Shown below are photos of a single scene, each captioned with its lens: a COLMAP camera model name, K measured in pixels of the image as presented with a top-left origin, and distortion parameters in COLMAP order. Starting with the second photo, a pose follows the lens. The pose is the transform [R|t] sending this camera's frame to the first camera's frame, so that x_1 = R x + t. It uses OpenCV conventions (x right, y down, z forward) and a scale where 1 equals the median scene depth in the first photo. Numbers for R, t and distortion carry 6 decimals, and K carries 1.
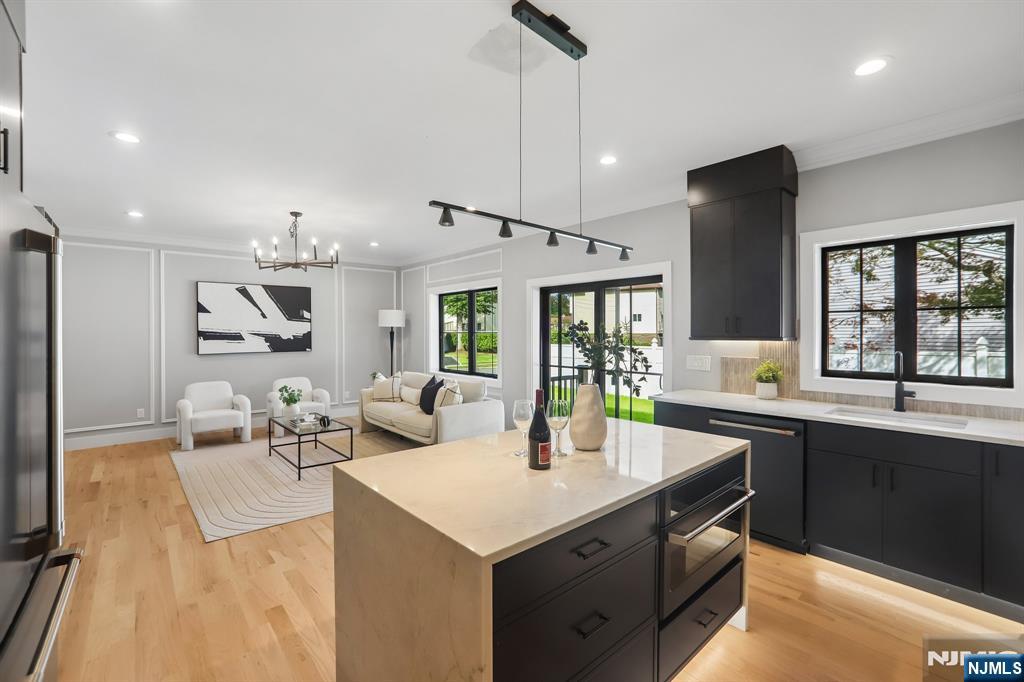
lens RADIAL K [[445.4, 0, 513.8], [0, 445.4, 336.6], [0, 0, 1]] dist [-0.055937, 0.025580]
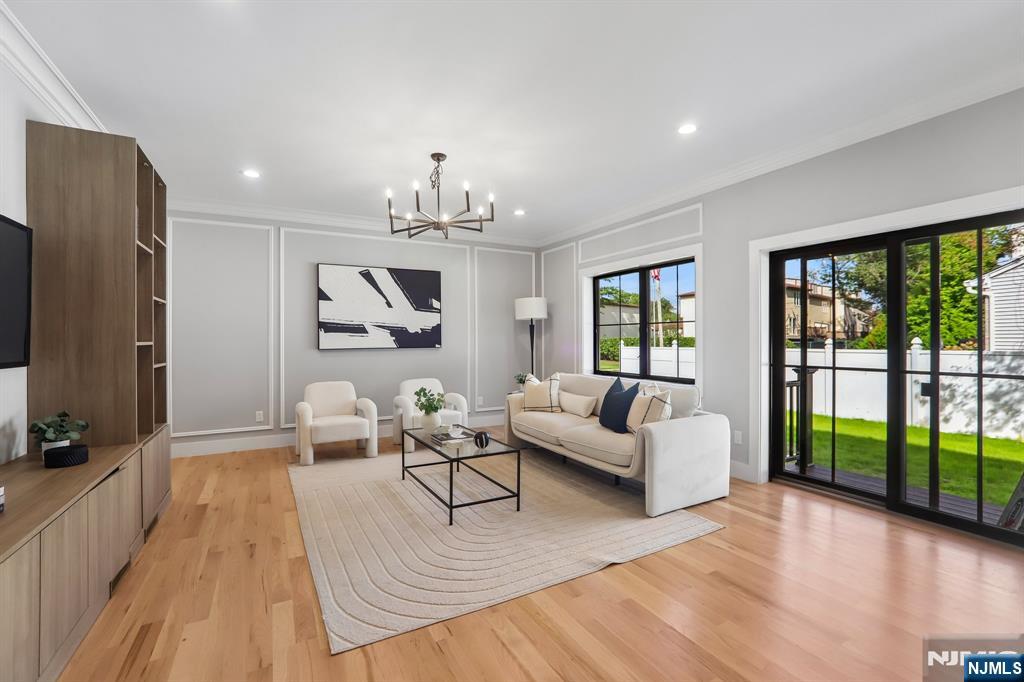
lens RADIAL K [[450.3, 0, 516.1], [0, 450.3, 343.1], [0, 0, 1]] dist [-0.068300, 0.037954]
pose [[0.978253, 0.001096, -0.207414, -0.184654], [-0.001390, 0.999998, -0.001268, 0.032460], [0.207412, 0.001528, 0.978252, 0.253693]]
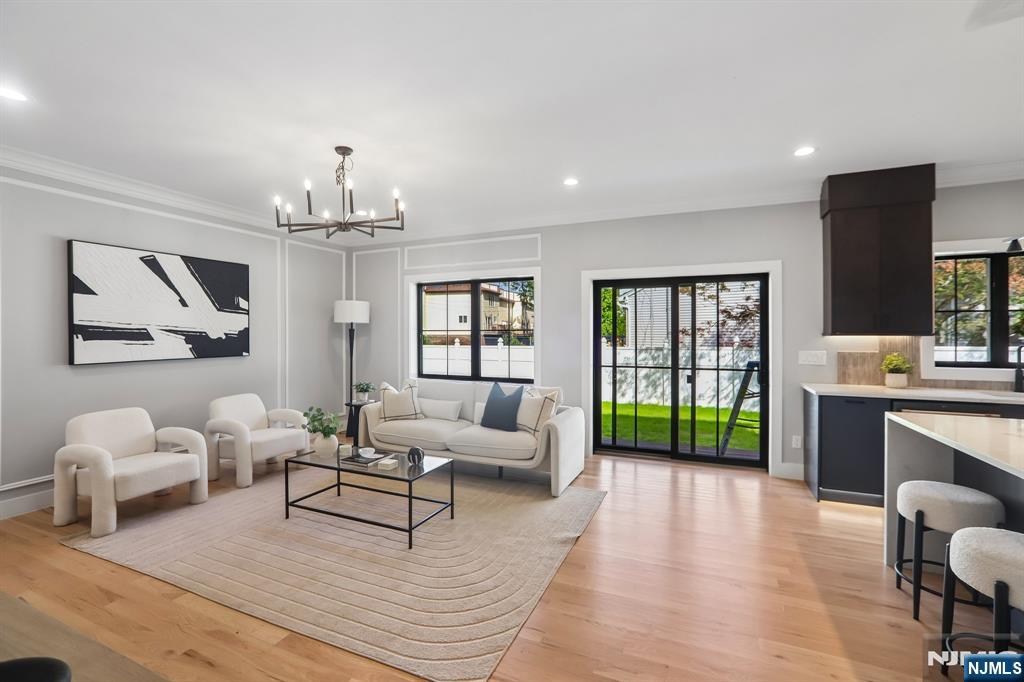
lens RADIAL K [[445.4, 0, 513.8], [0, 445.4, 336.6], [0, 0, 1]] dist [-0.055937, 0.025580]
pose [[0.907487, -0.001197, 0.420079, -0.474431], [0.002573, 0.999993, -0.002710, 0.006865], [-0.420073, 0.003540, 0.907483, 0.247577]]
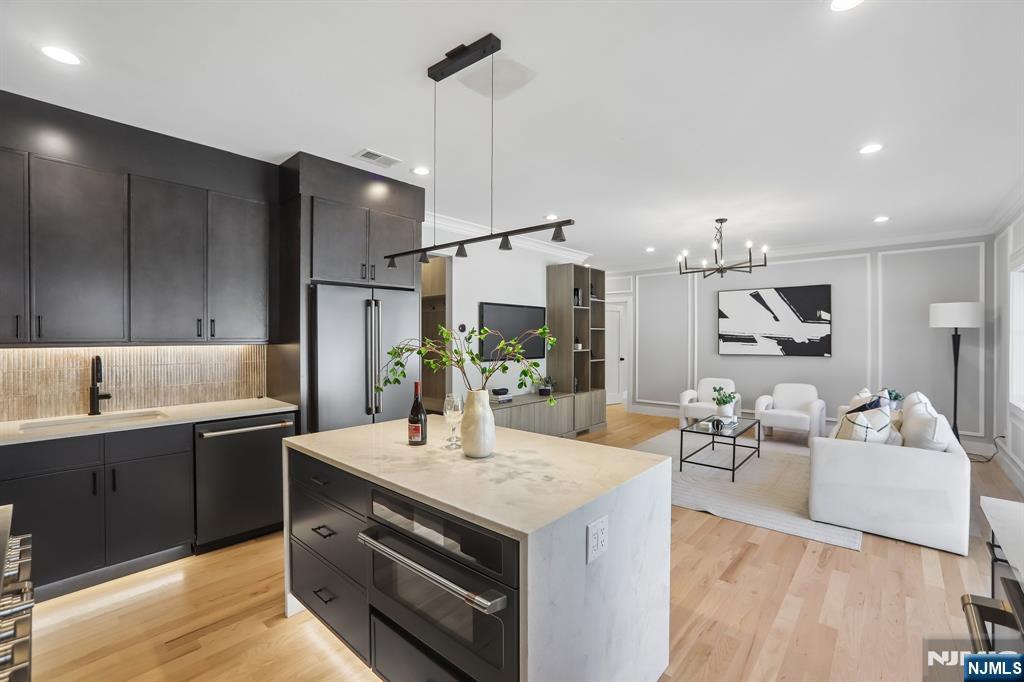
lens RADIAL K [[445.4, 0, 513.8], [0, 445.4, 336.6], [0, 0, 1]] dist [-0.055937, 0.025580]
pose [[0.126993, 0.004262, -0.991894, 0.408306], [-0.010677, 0.999939, 0.002930, -0.003973], [0.991846, 0.010219, 0.127031, 0.339496]]
